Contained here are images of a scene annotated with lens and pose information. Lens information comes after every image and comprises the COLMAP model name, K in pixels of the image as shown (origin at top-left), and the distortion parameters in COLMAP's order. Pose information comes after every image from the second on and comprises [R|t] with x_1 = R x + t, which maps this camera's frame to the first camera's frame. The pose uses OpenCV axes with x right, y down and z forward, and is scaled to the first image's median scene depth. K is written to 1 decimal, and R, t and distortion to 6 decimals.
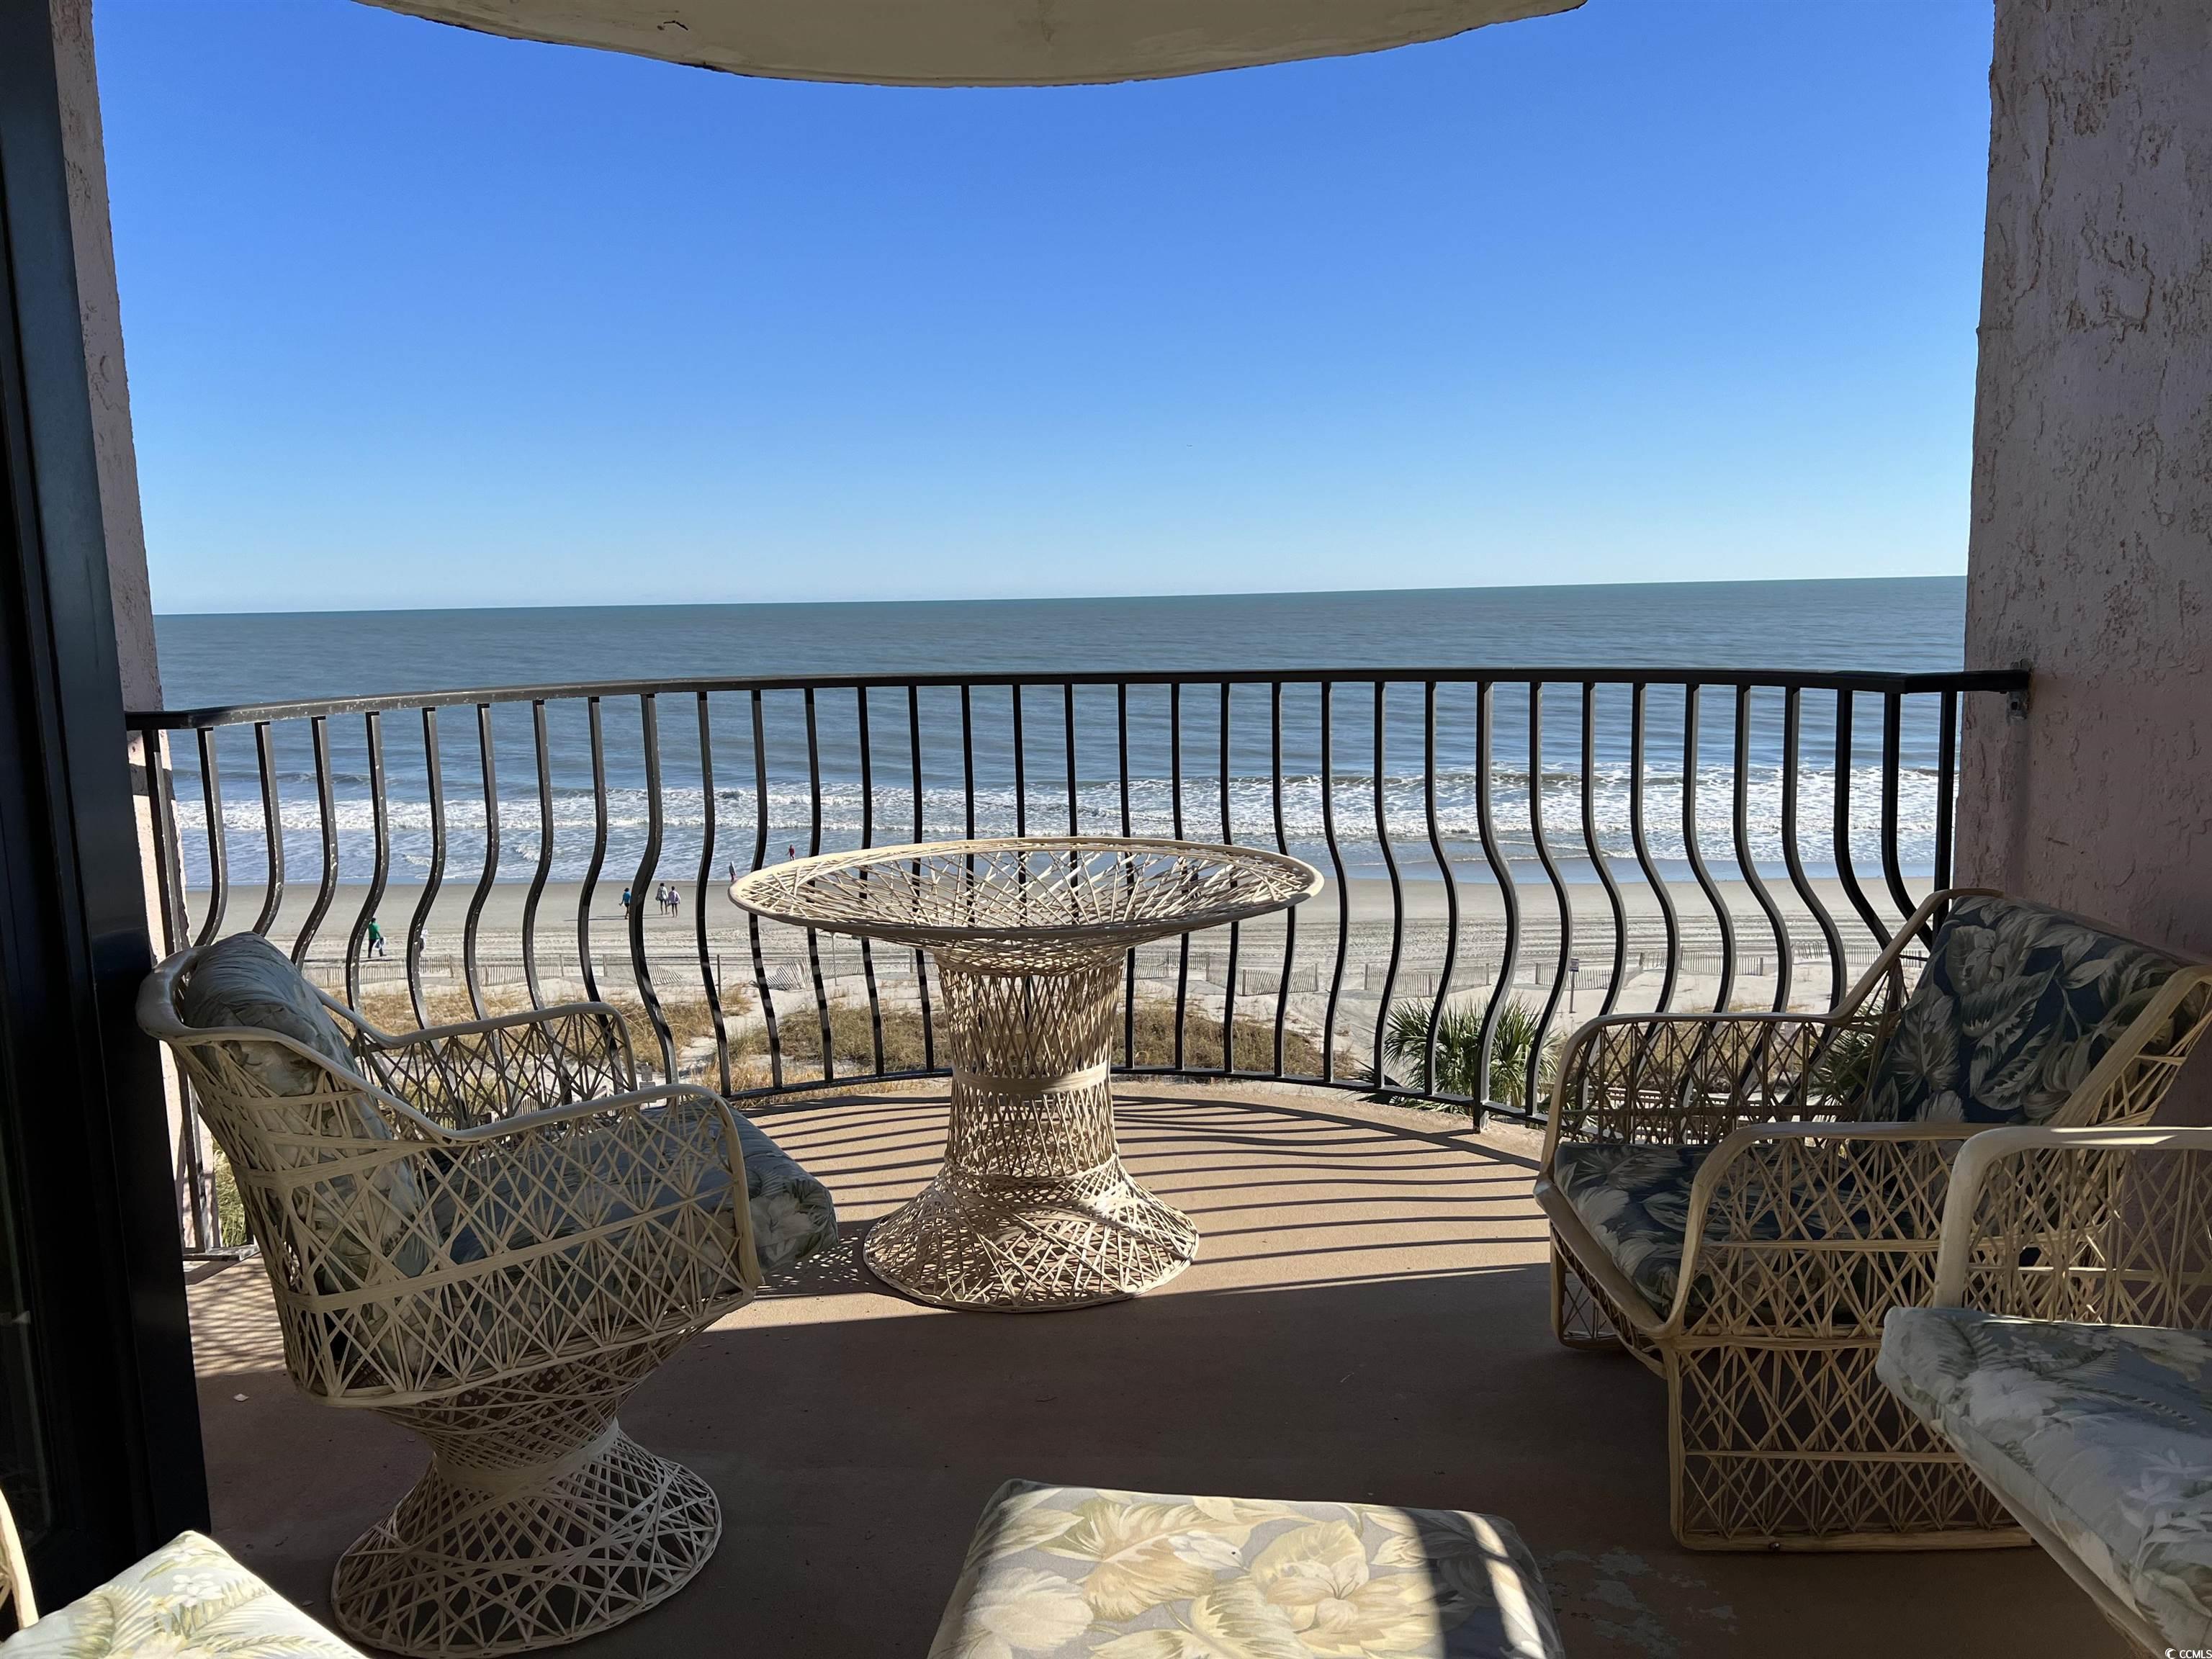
lens RADIAL K [[1657.3, 0, 1105.1], [0, 1657.3, 825.4], [0, 0, 1]] dist [0.039775, -0.043245]
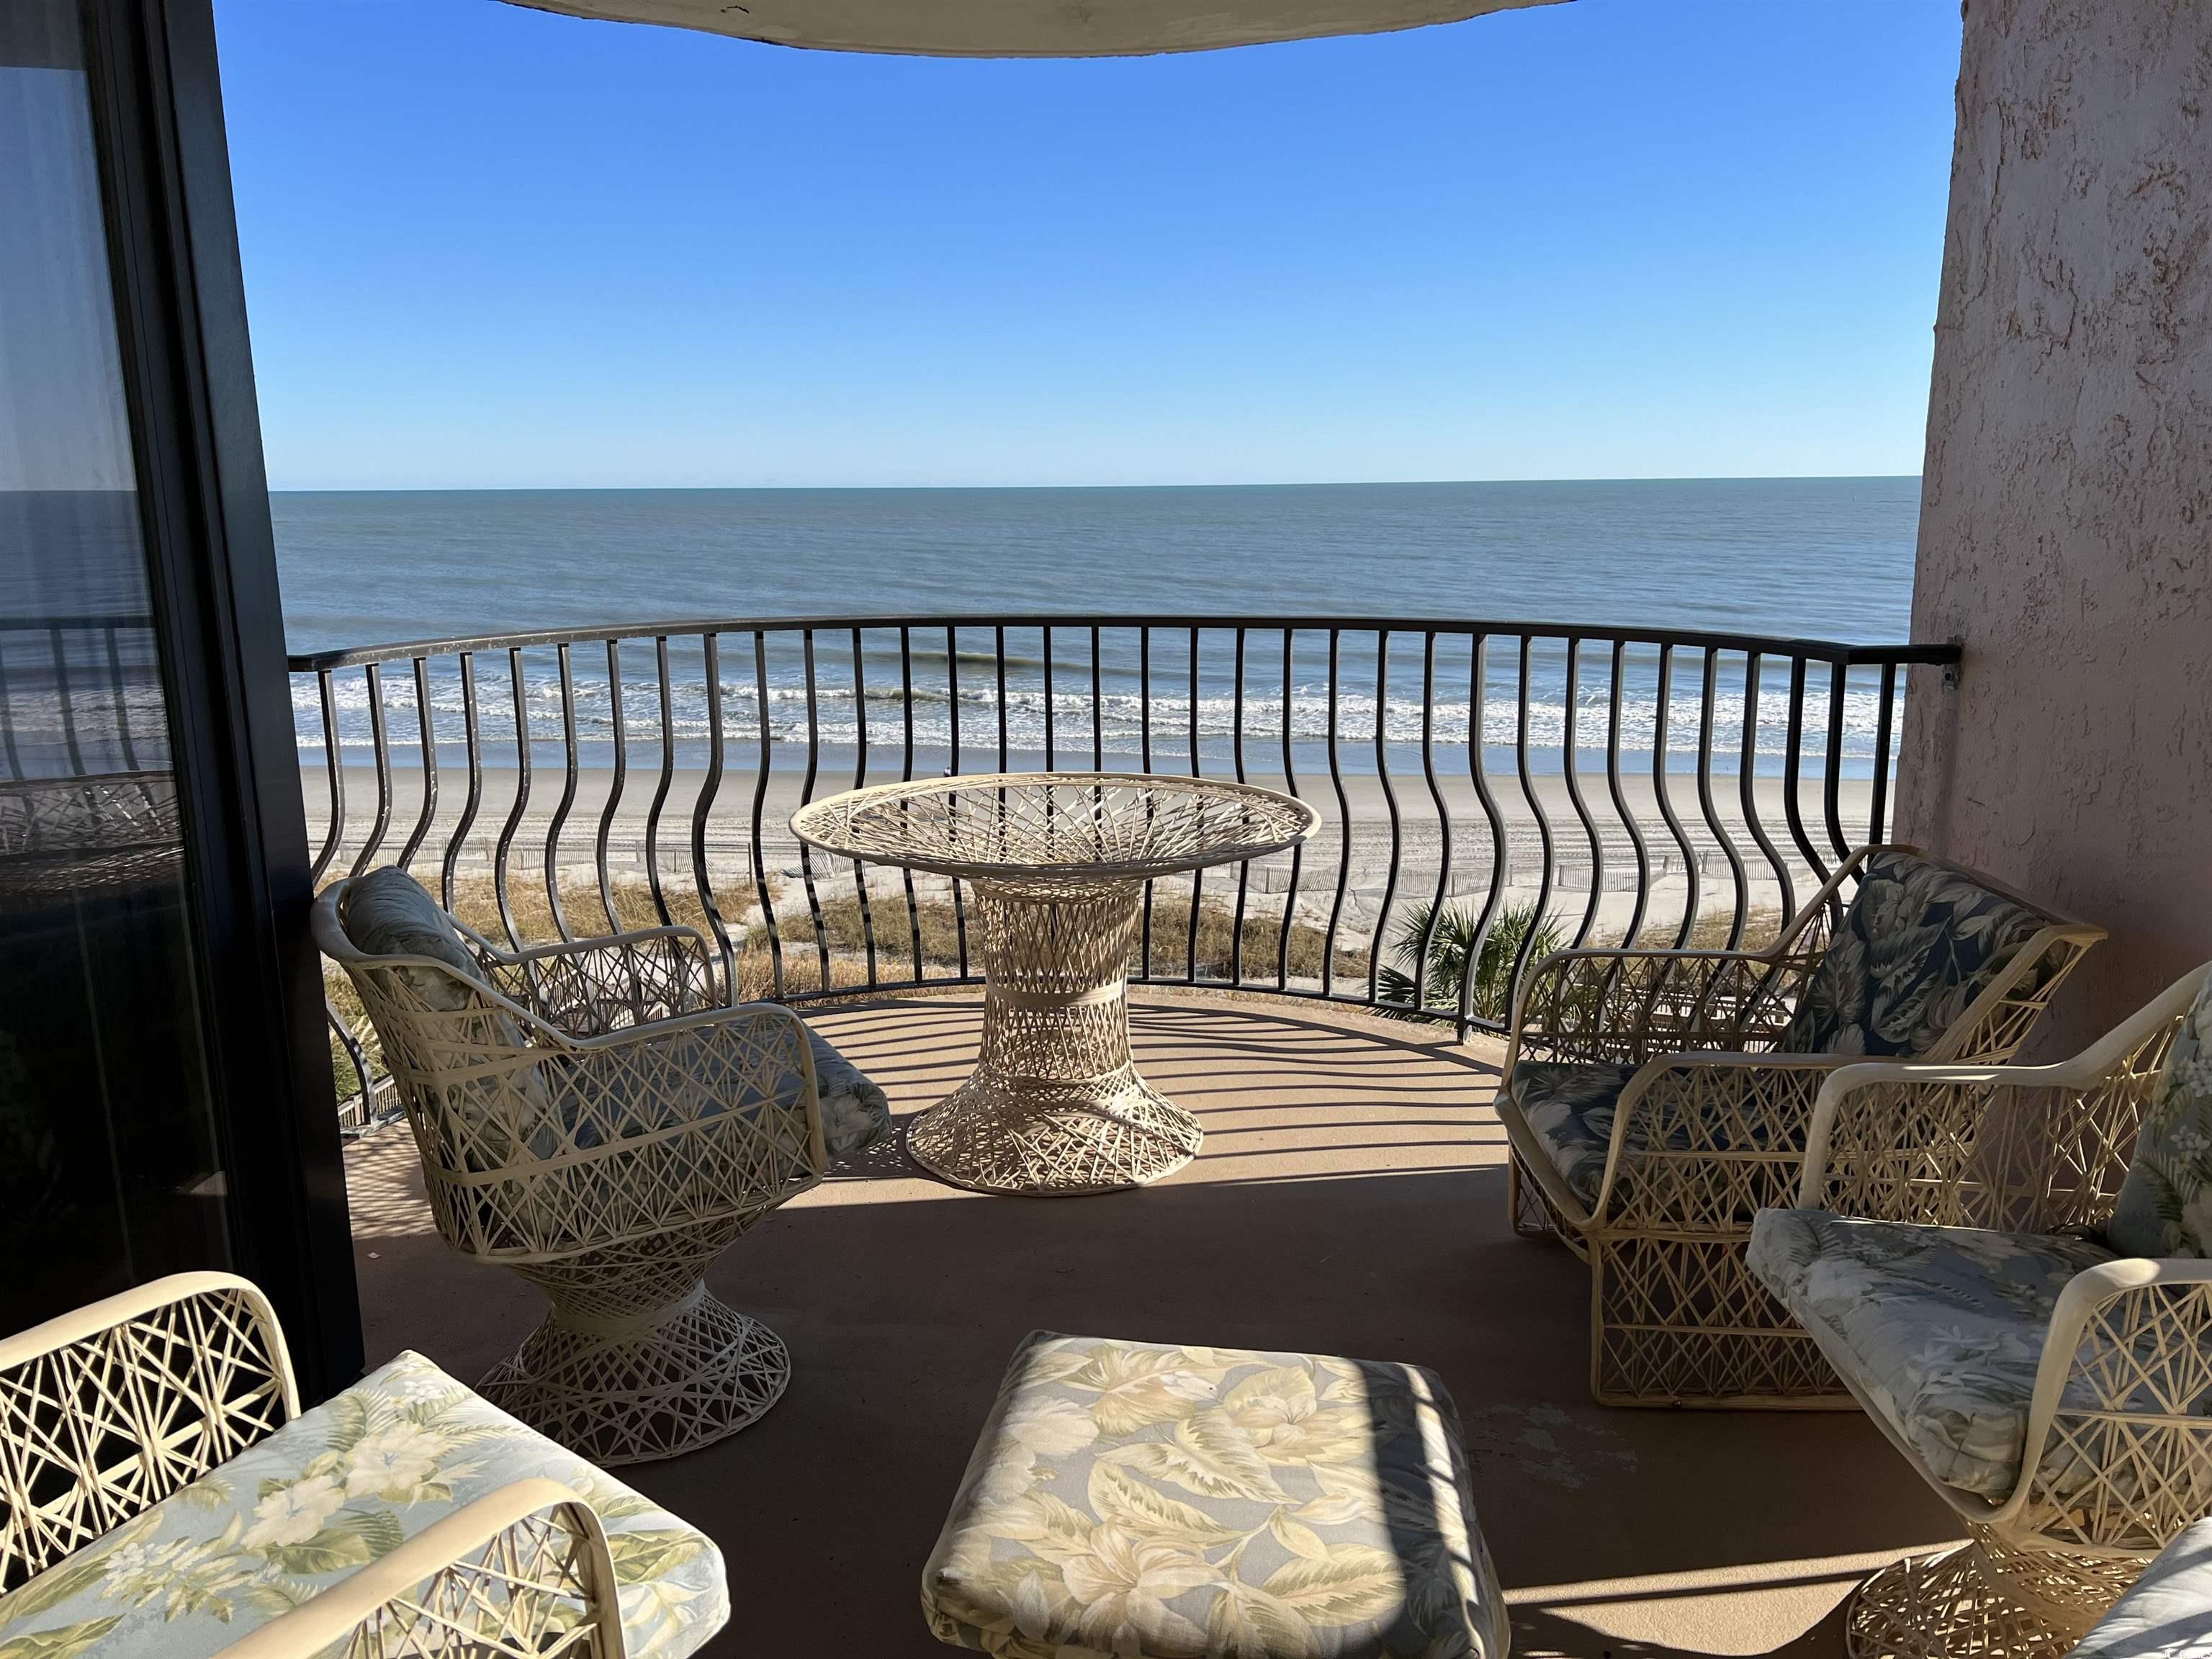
lens RADIAL K [[1657.3, 0, 1105.8], [0, 1657.3, 824.1], [0, 0, 1]] dist [0.039775, -0.043245]
pose [[0.999743, 0.016625, -0.015415, 0.006413], [-0.015604, 0.997819, 0.064145, -0.047514], [0.016448, -0.063888, 0.997822, -0.156495]]
